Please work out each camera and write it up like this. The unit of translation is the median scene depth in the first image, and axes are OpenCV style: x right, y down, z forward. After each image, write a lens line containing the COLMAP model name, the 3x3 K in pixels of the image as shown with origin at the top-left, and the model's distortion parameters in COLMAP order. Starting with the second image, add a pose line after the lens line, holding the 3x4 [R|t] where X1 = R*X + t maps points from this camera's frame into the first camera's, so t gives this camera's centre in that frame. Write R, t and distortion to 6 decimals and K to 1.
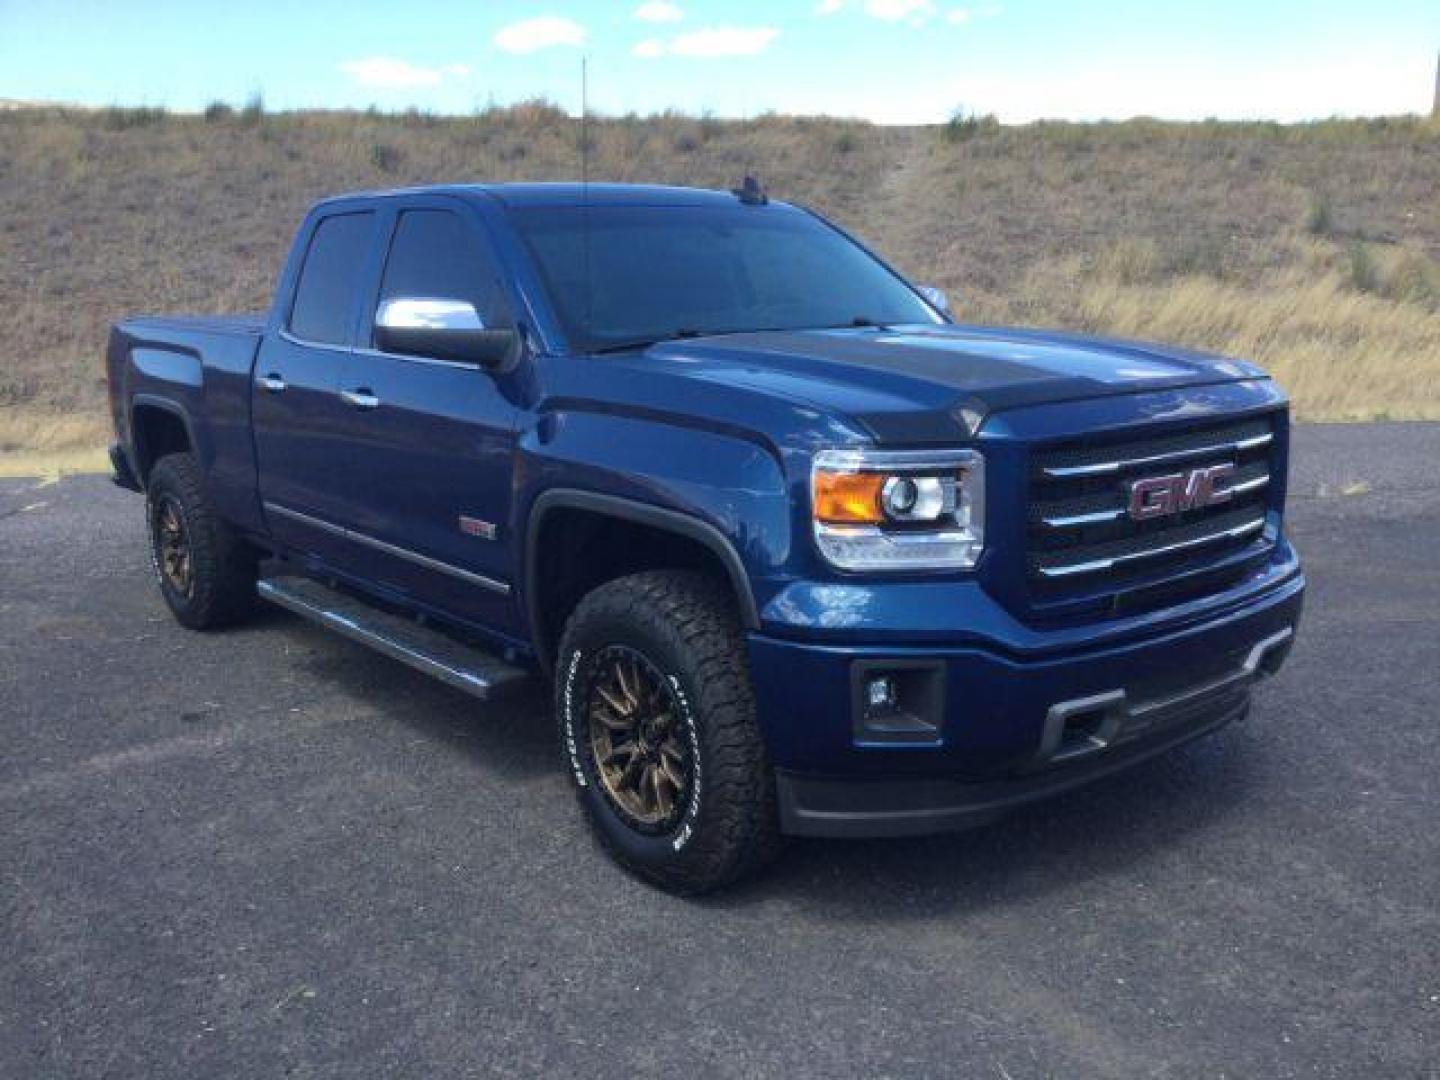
lens RADIAL K [[1298.0, 0, 724.3], [0, 1298.0, 553.7], [0, 0, 1]] dist [0.110863, -0.224161]
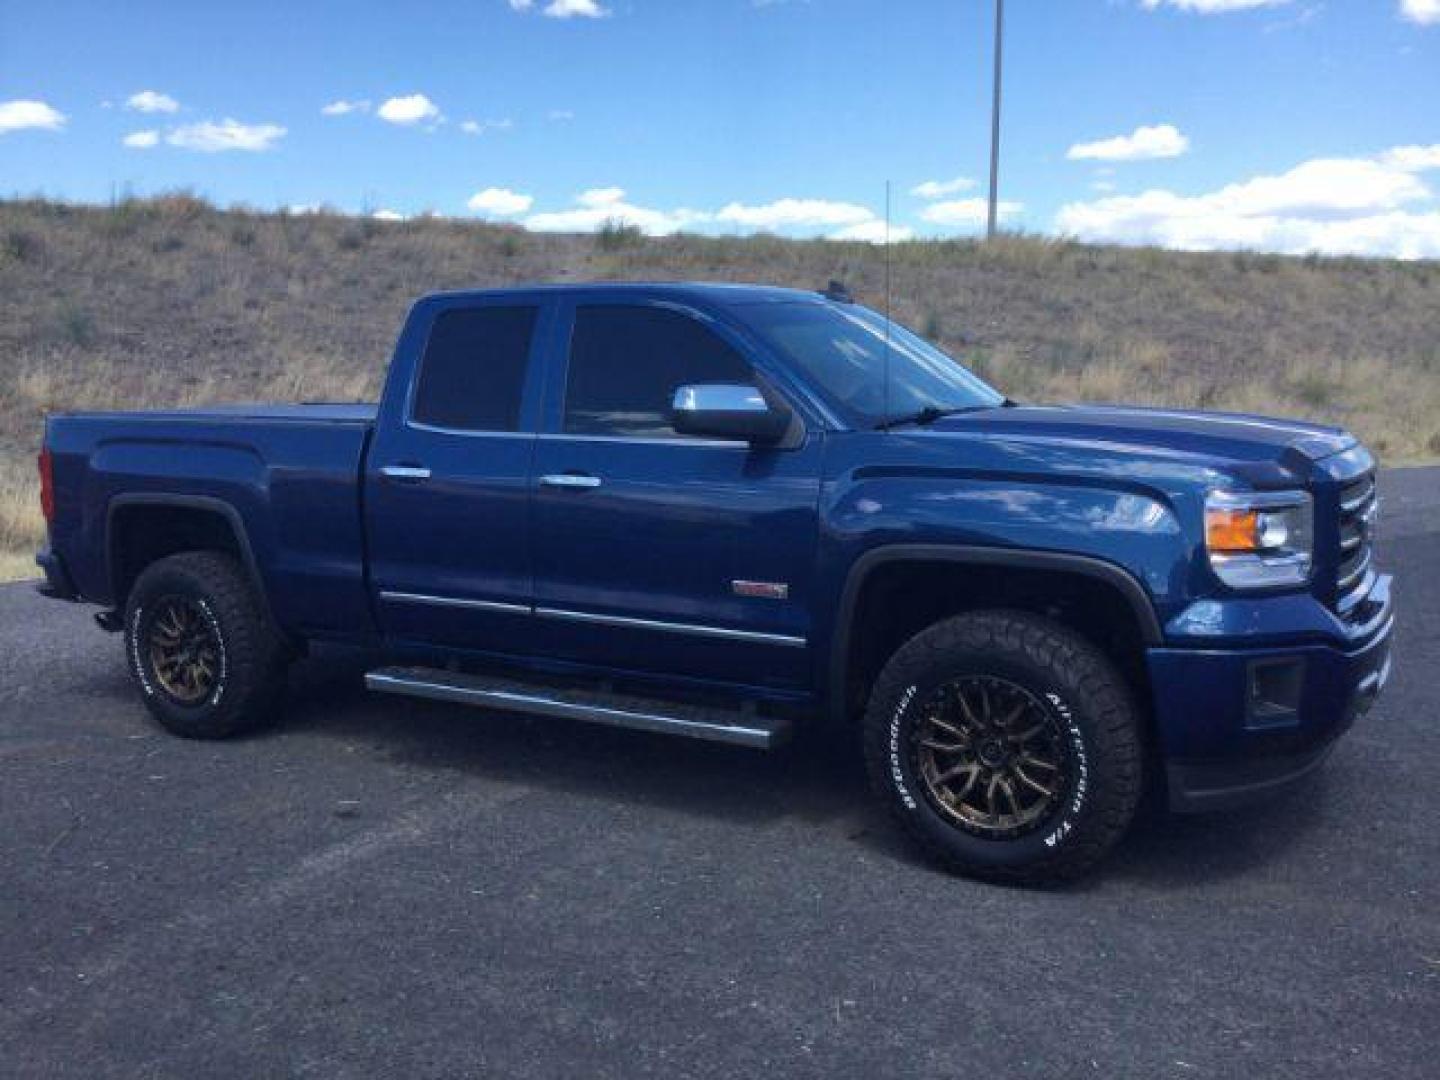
lens RADIAL K [[1297.9, 0, 725.8], [0, 1297.9, 543.5], [0, 0, 1]] dist [0.114439, -0.233208]
pose [[0.939602, -0.045093, 0.339285, -0.362072], [0.072665, 0.994967, -0.068997, 0.009443], [-0.334466, 0.089484, 0.938150, -0.013995]]
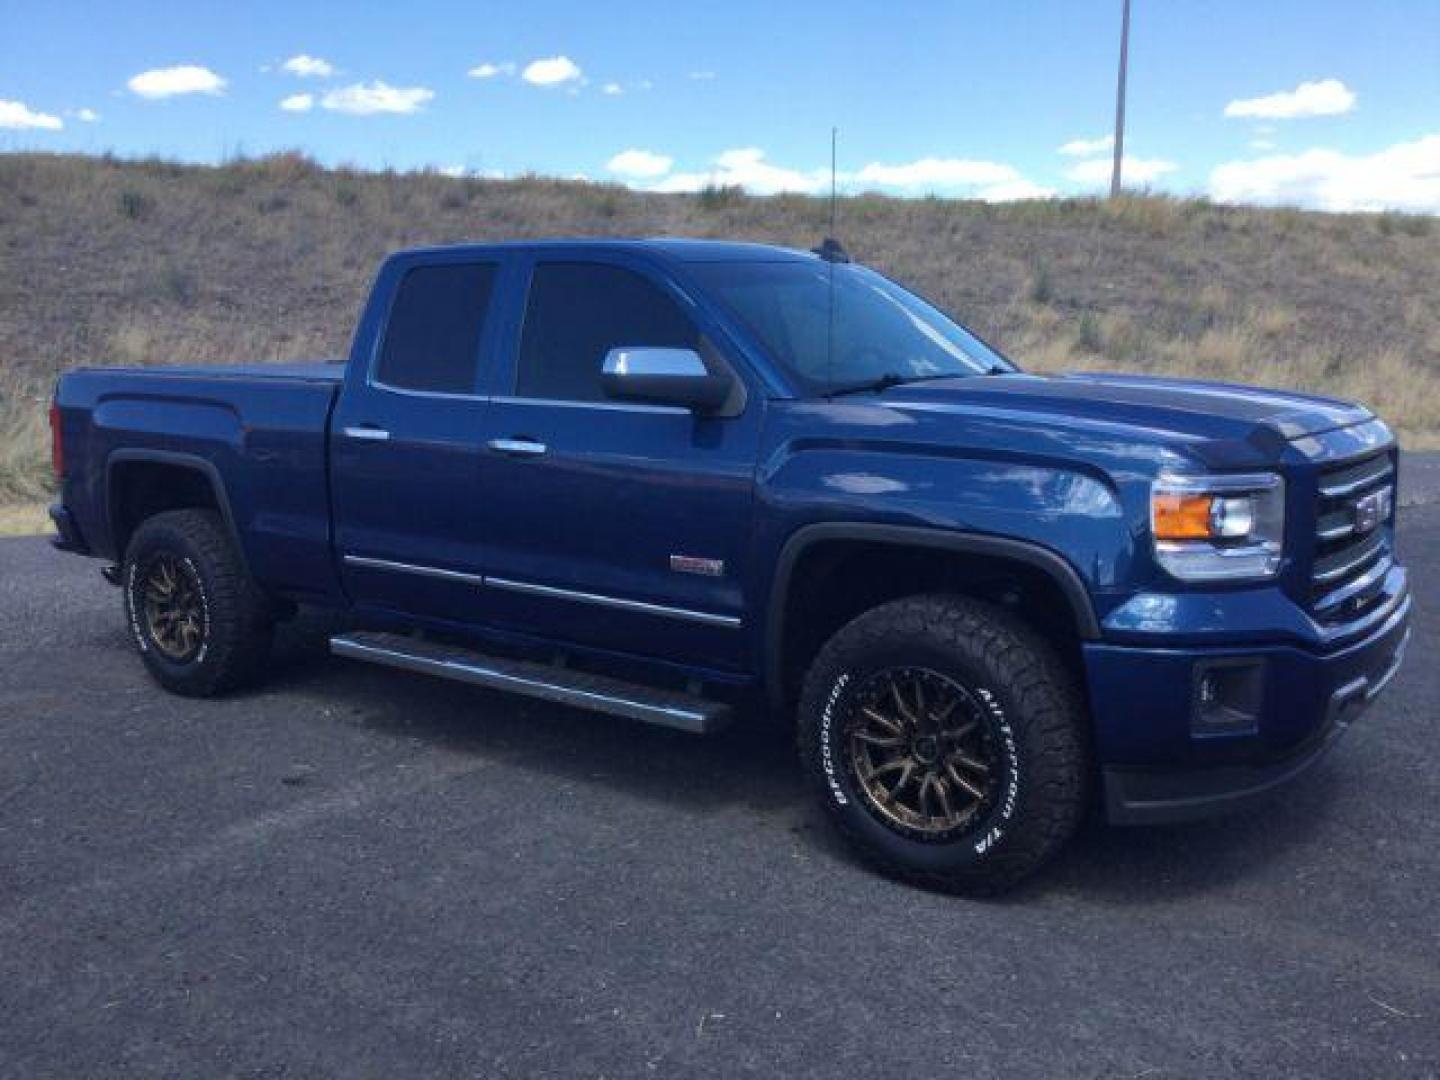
lens RADIAL K [[1297.9, 0, 725.8], [0, 1297.9, 543.5], [0, 0, 1]] dist [0.114439, -0.233208]
pose [[0.969433, -0.029627, 0.243562, -0.258004], [0.042322, 0.997995, -0.047053, 0.007684], [-0.241679, 0.055923, 0.968743, -0.004743]]
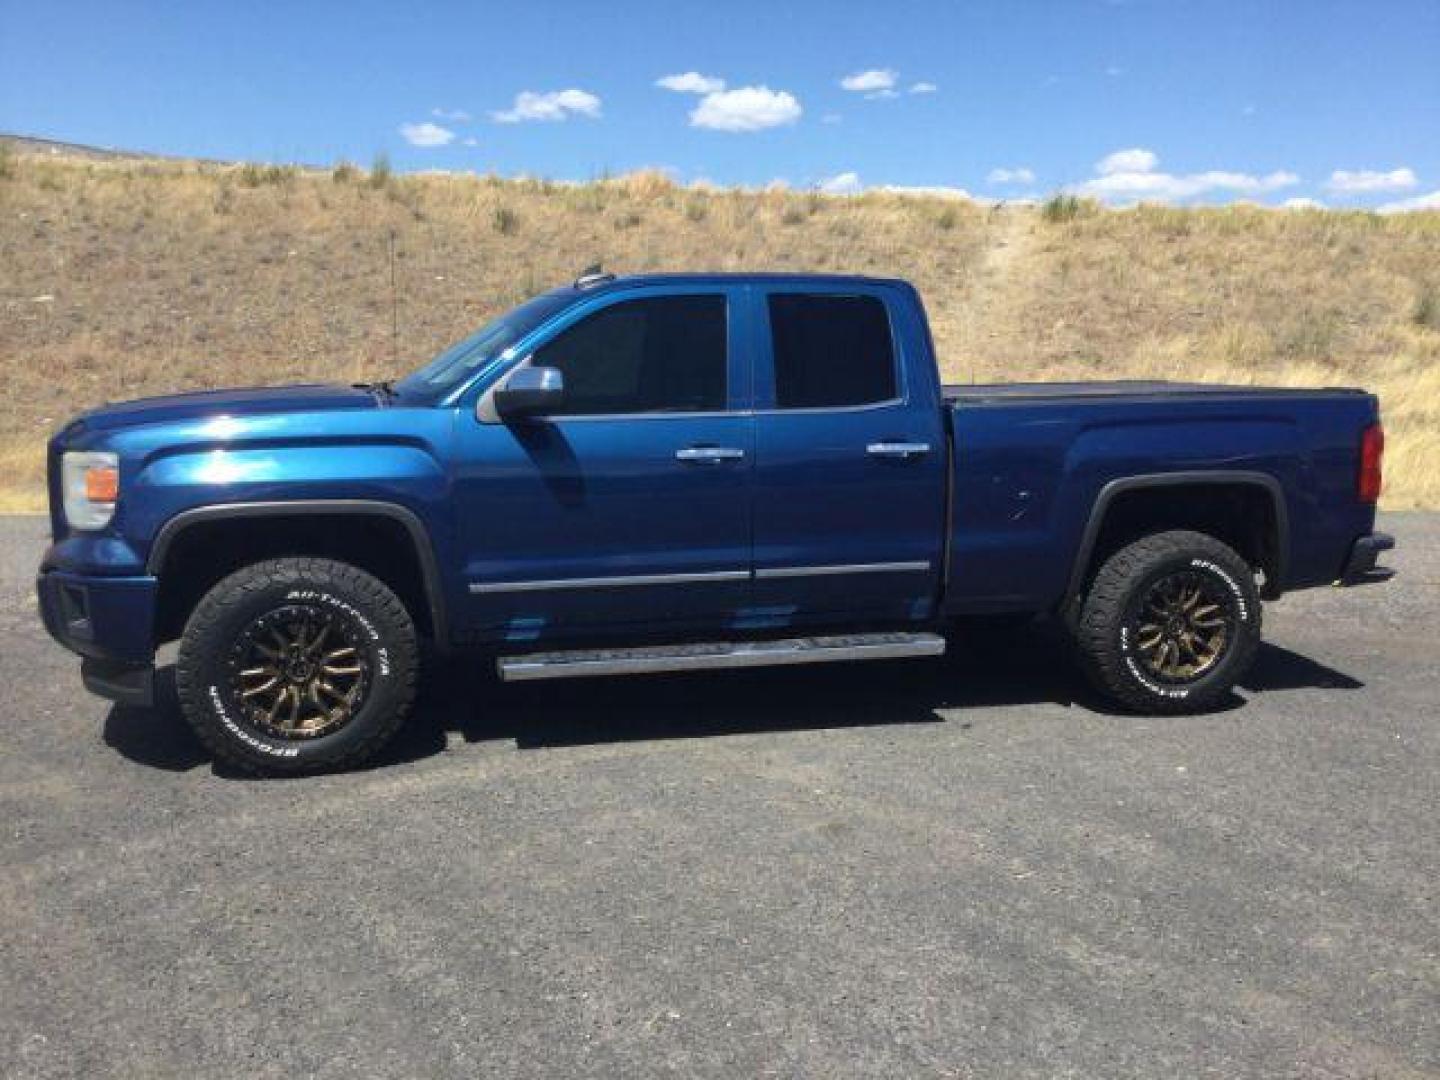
lens RADIAL K [[1297.9, 0, 725.8], [0, 1297.9, 543.5], [0, 0, 1]] dist [0.114439, -0.233208]
pose [[0.998591, 0.039696, -0.035217, -0.118193], [-0.041561, 0.997681, -0.053895, 0.003711], [0.032996, 0.055283, 0.997925, -0.039951]]
